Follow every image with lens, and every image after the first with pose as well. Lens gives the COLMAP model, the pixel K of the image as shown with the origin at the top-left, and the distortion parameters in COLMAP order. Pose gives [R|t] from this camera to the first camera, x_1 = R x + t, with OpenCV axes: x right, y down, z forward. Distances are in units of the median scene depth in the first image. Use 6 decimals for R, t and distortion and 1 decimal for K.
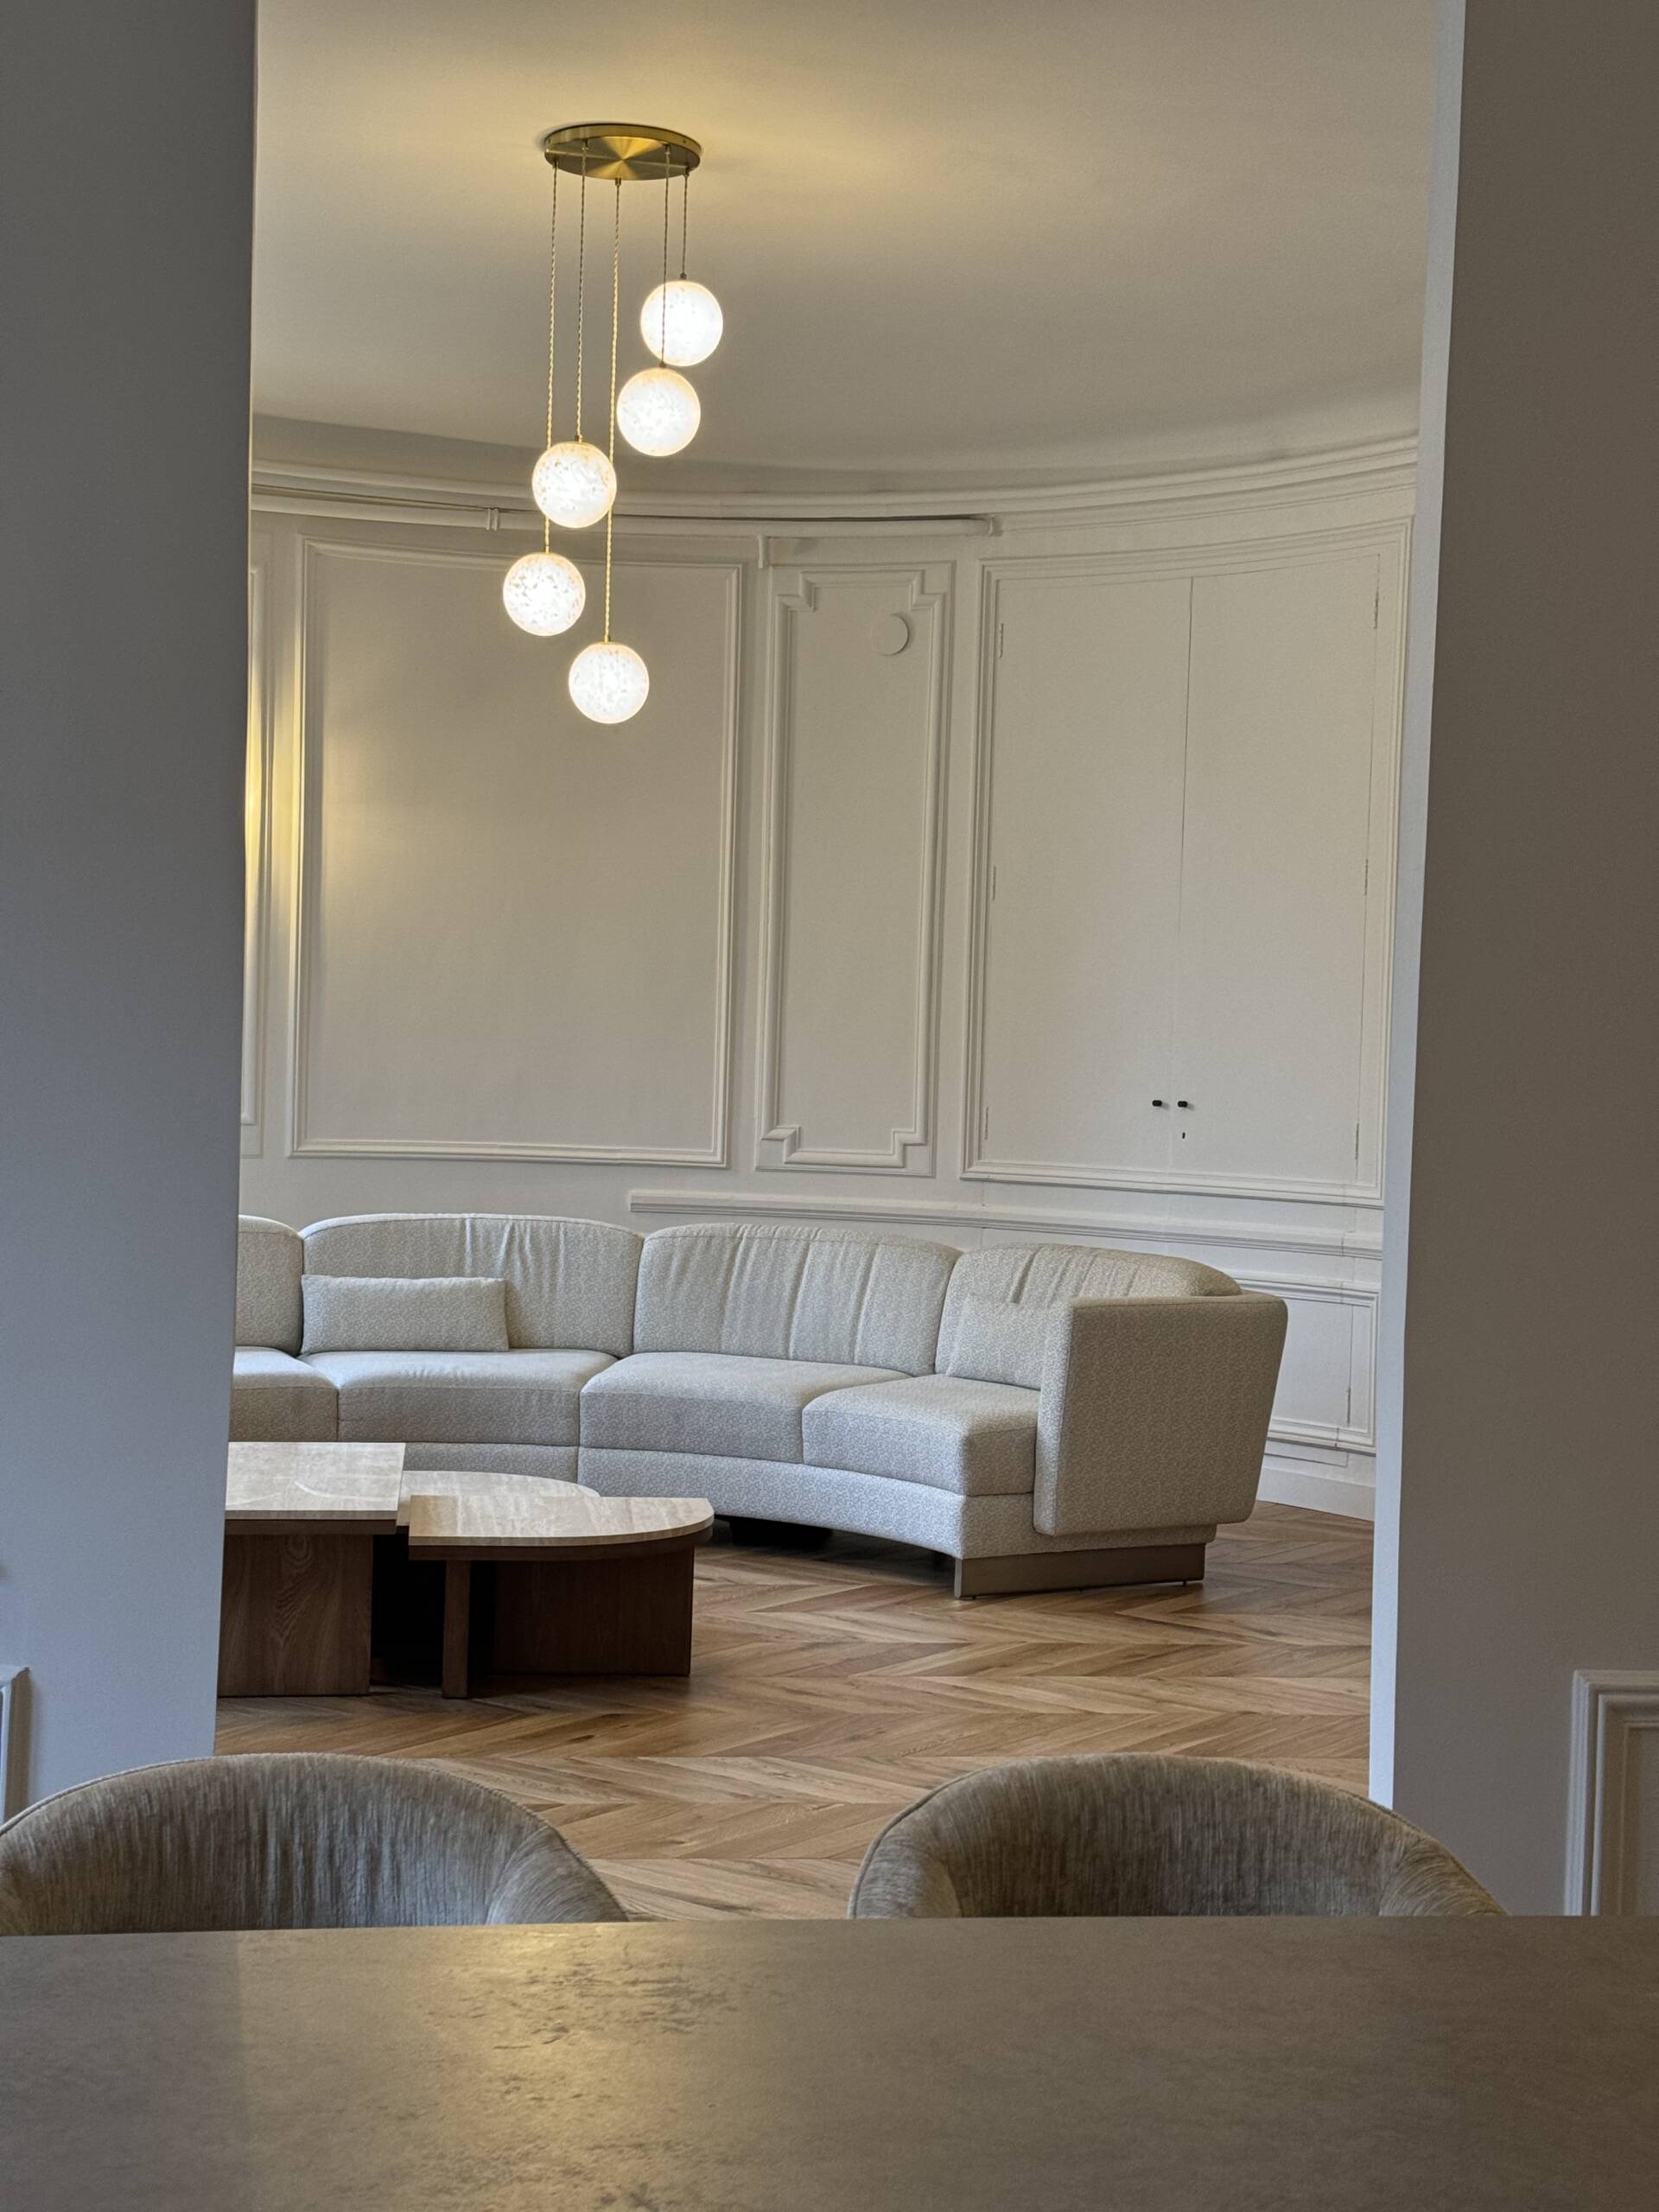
lens RADIAL K [[3091.0, 0, 825.7], [0, 3091.0, 1110.6], [0, 0, 1]] dist [0.177945, 0.000000]
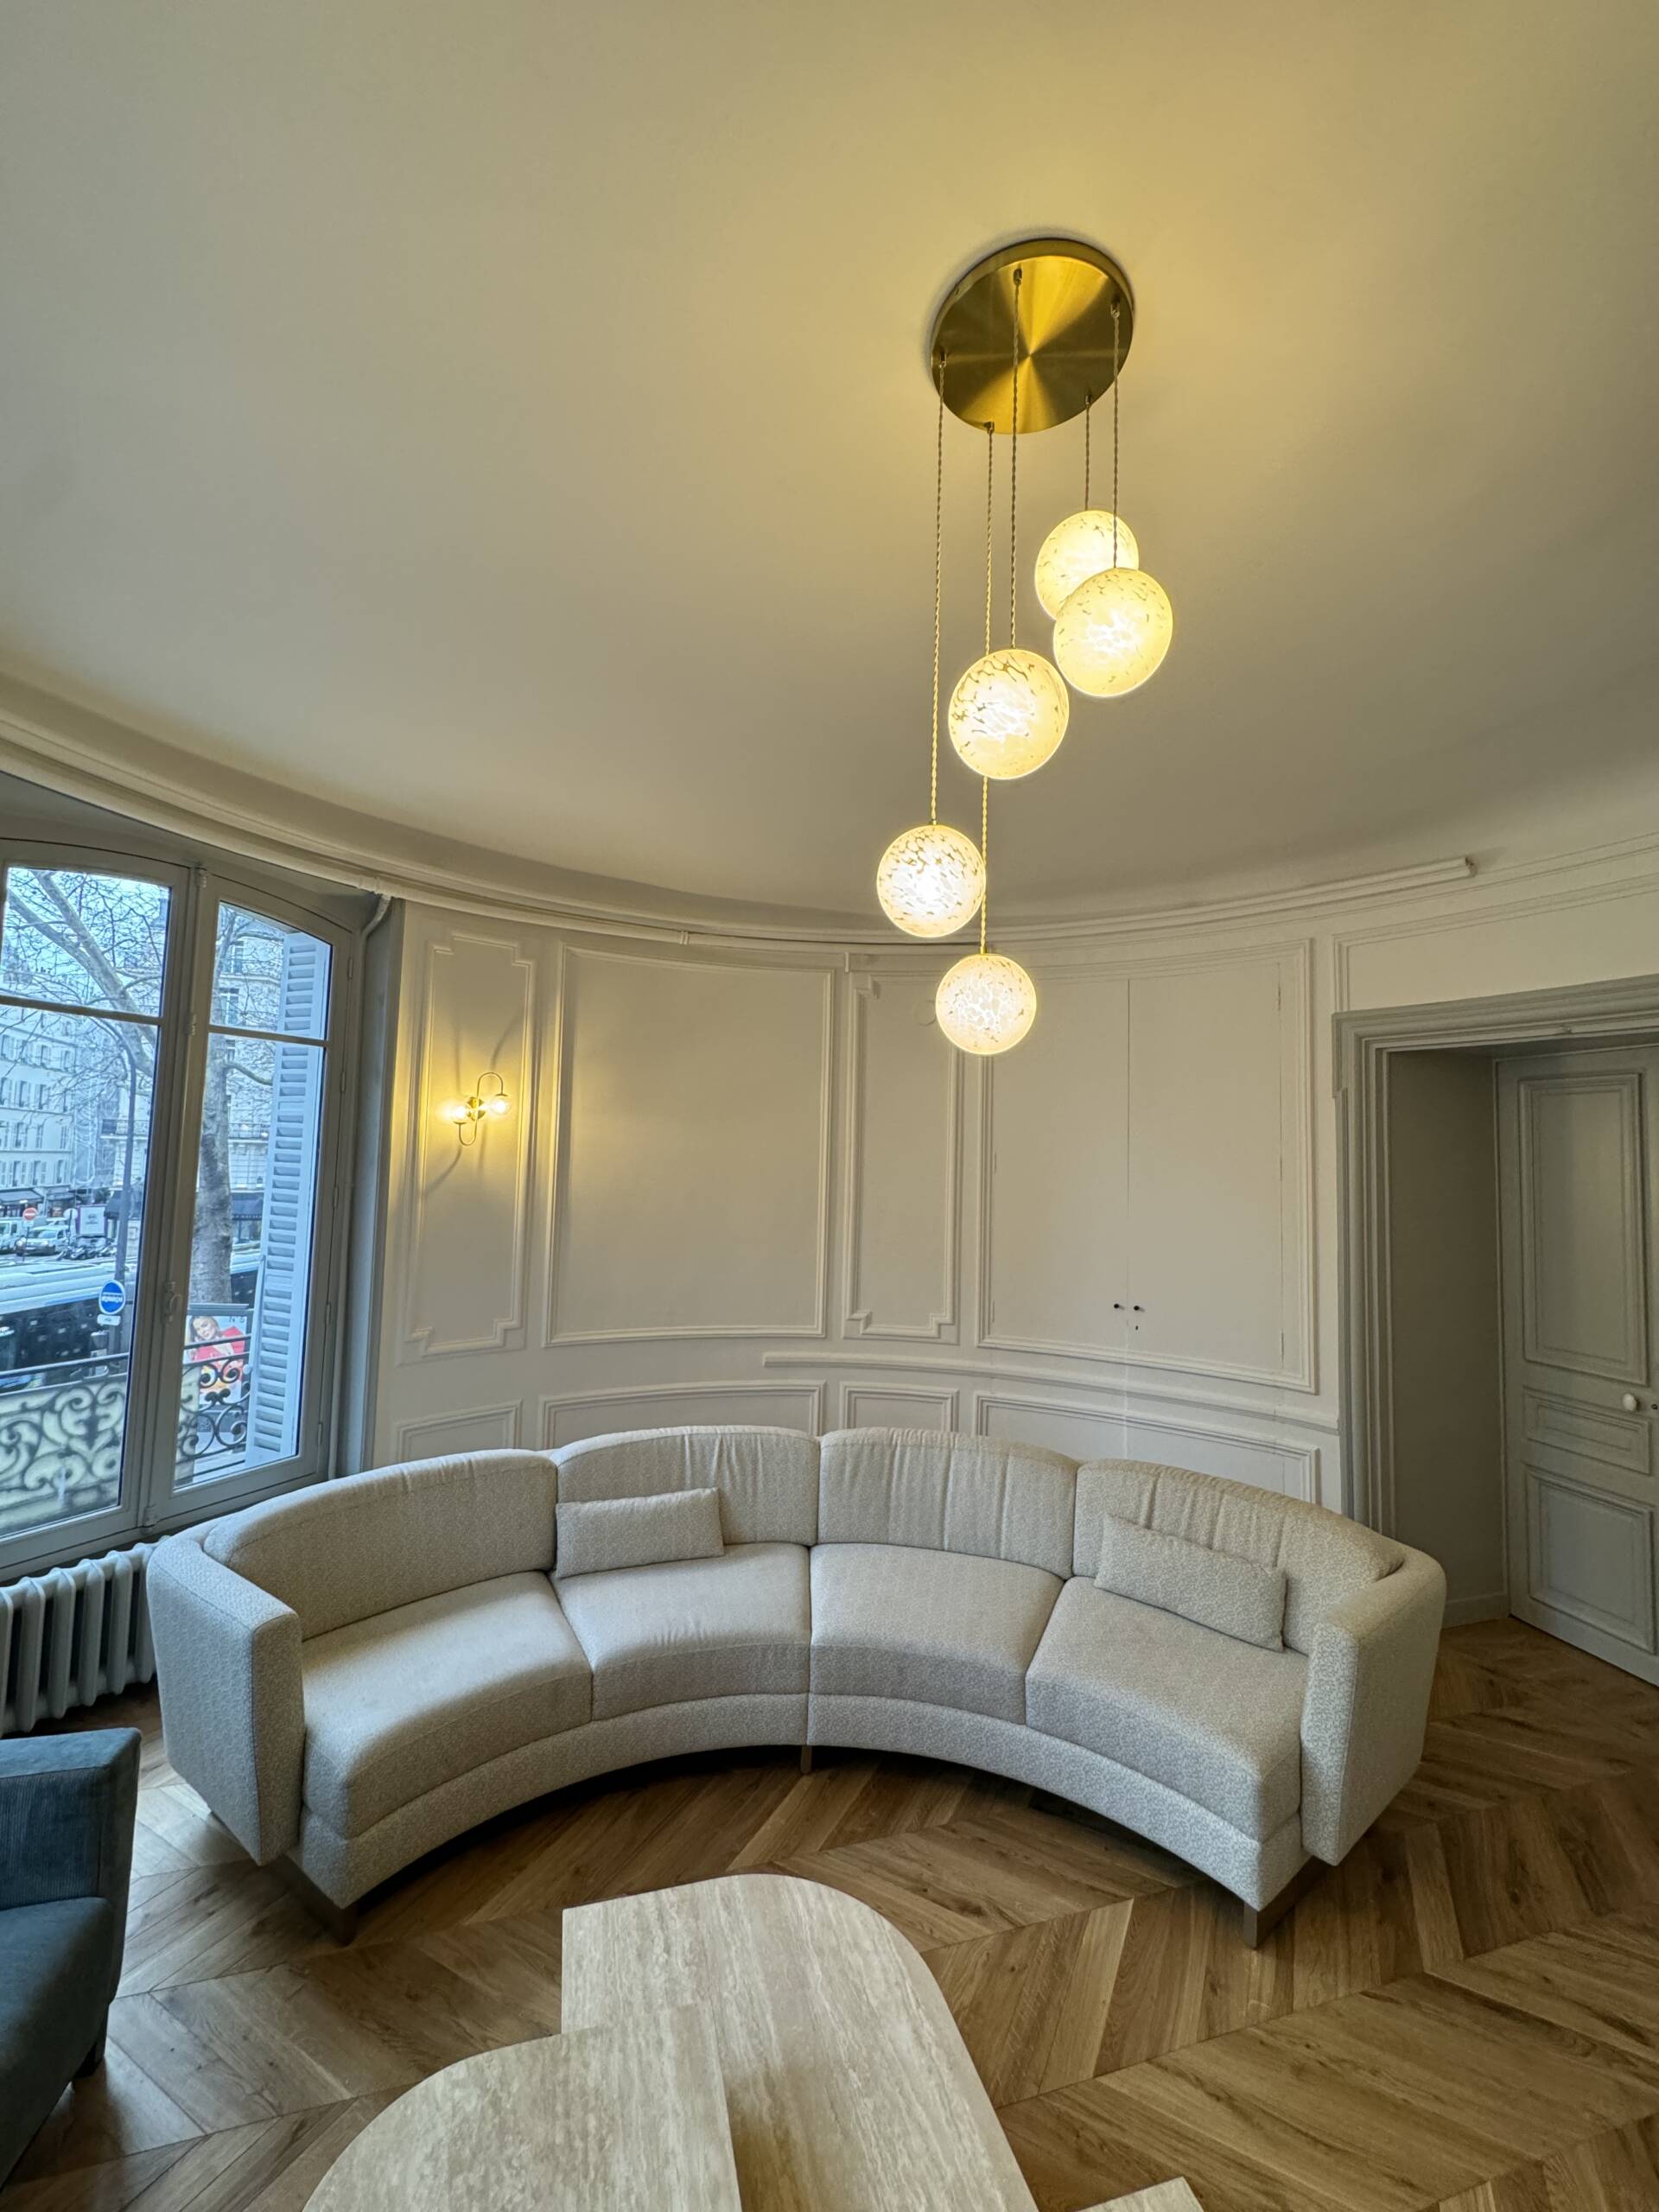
lens RADIAL K [[885.9, 0, 834.1], [0, 885.9, 1105.4], [0, 0, 1]] dist [0.000087, -0.000037]
pose [[0.988580, 0.005596, 0.150595, -0.112650], [0.007203, 0.996414, -0.084309, -0.072965], [-0.150526, 0.084431, 0.984994, 0.619399]]
